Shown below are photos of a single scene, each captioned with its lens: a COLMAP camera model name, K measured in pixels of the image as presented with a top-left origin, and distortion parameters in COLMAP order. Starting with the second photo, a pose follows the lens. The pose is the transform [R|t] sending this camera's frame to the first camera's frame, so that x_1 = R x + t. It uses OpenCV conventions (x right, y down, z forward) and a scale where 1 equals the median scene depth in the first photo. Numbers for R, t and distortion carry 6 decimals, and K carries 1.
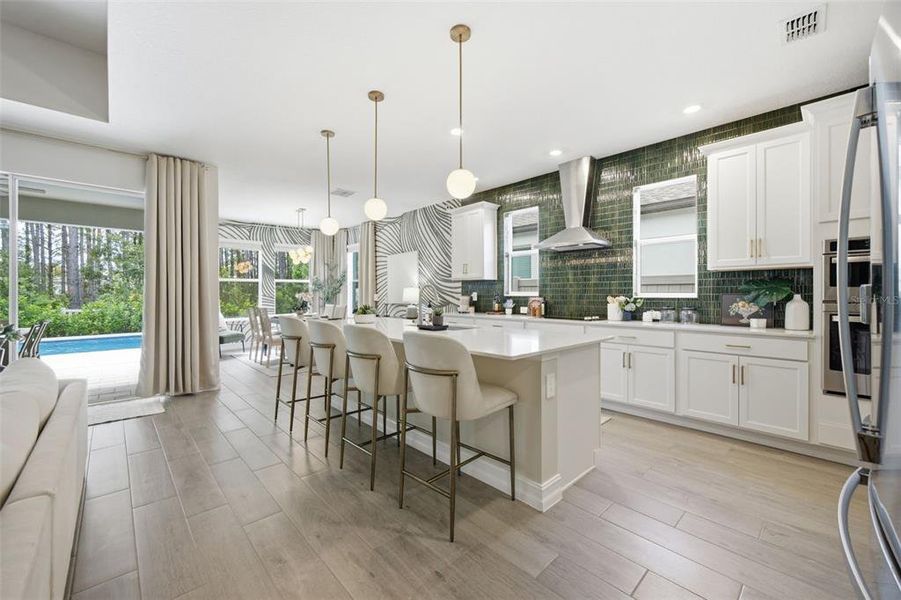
lens RADIAL K [[357.9, 0, 451.1], [0, 357.9, 295.5], [0, 0, 1]] dist [-0.003341, -0.000330]
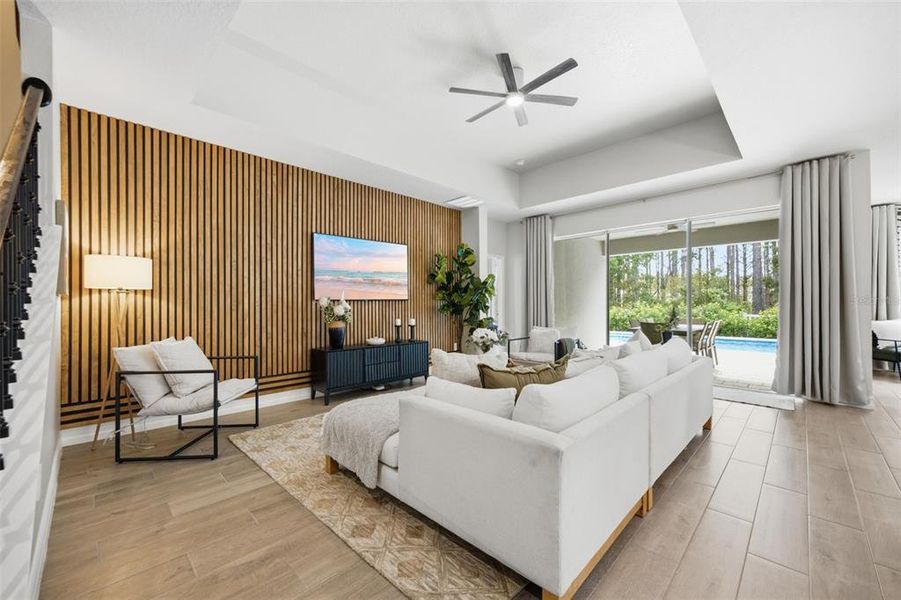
lens RADIAL K [[358.0, 0, 446.3], [0, 358.0, 303.4], [0, 0, 1]] dist [0.009522, 0.000021]
pose [[0.025970, 0.002128, -0.999660, 0.191194], [-0.003183, 0.999993, 0.002046, 0.010977], [0.999658, 0.003129, 0.025977, -0.036571]]
